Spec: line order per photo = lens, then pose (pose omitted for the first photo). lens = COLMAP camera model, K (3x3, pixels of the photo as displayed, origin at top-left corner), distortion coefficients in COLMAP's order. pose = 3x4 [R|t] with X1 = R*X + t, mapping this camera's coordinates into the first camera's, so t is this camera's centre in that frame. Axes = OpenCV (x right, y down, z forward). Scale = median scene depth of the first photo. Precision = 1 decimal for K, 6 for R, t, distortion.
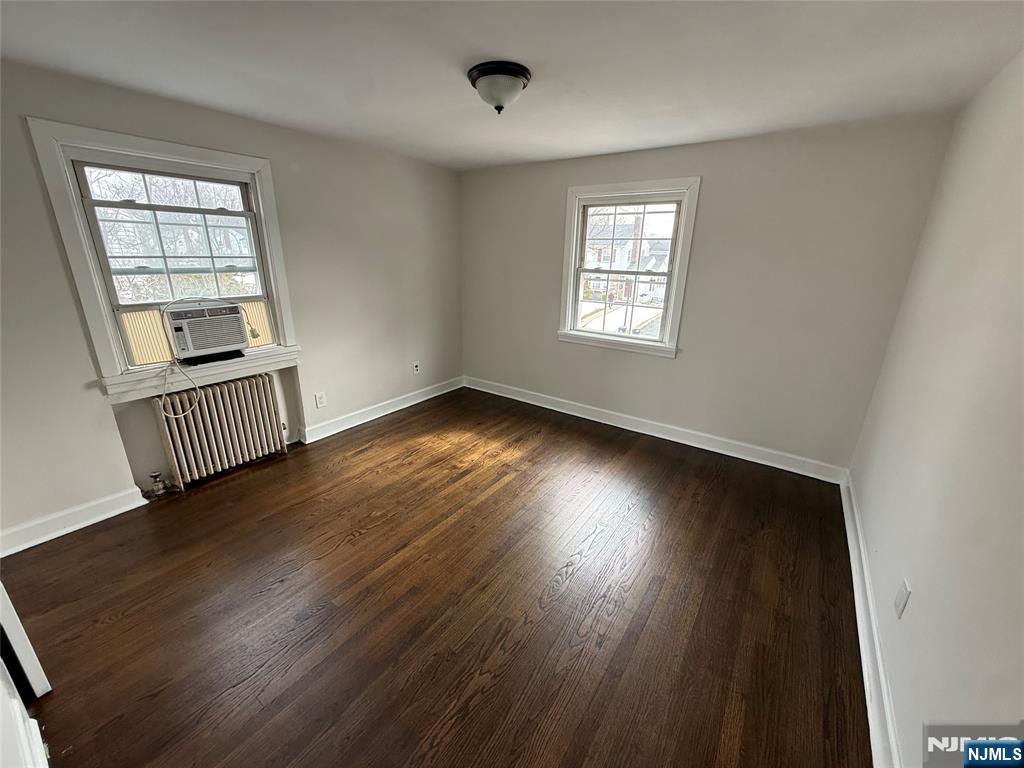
lens RADIAL K [[407.7, 0, 512.0], [0, 407.7, 384.8], [0, 0, 1]] dist [-0.001074, -0.000189]
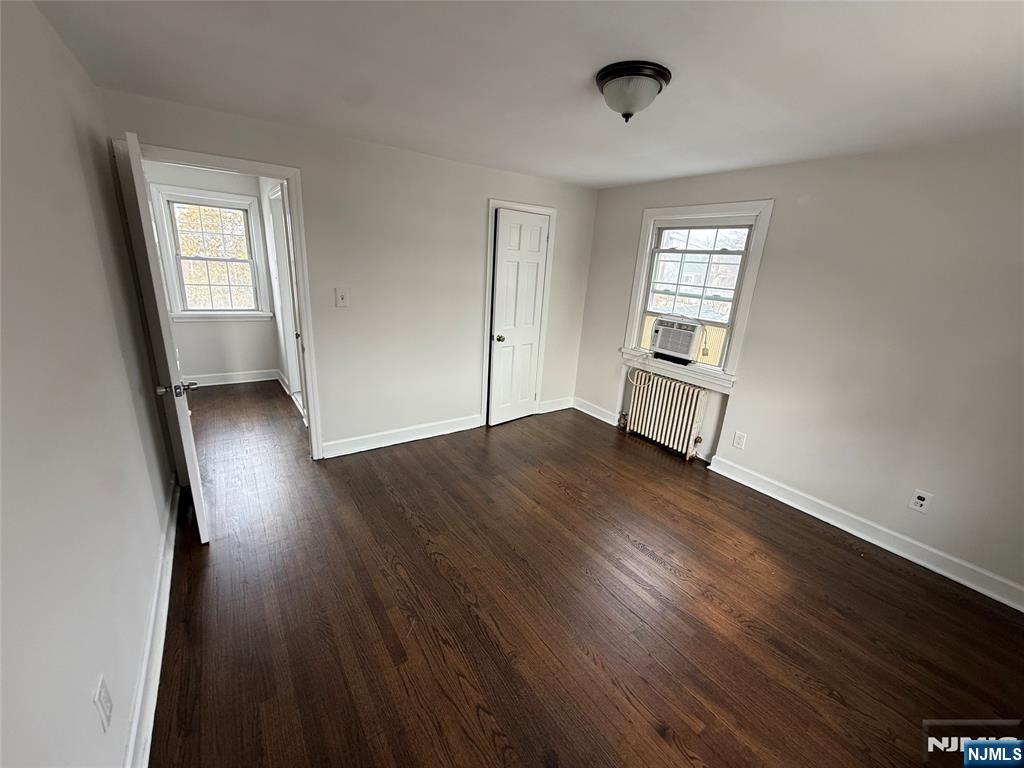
lens RADIAL K [[407.7, 0, 510.8], [0, 407.7, 385.0], [0, 0, 1]] dist [-0.001074, -0.000189]
pose [[-0.339150, 0.240313, -0.909520, 0.686461], [-0.354148, 0.863080, 0.360101, -0.286620], [0.871525, 0.444233, -0.207607, 0.853283]]
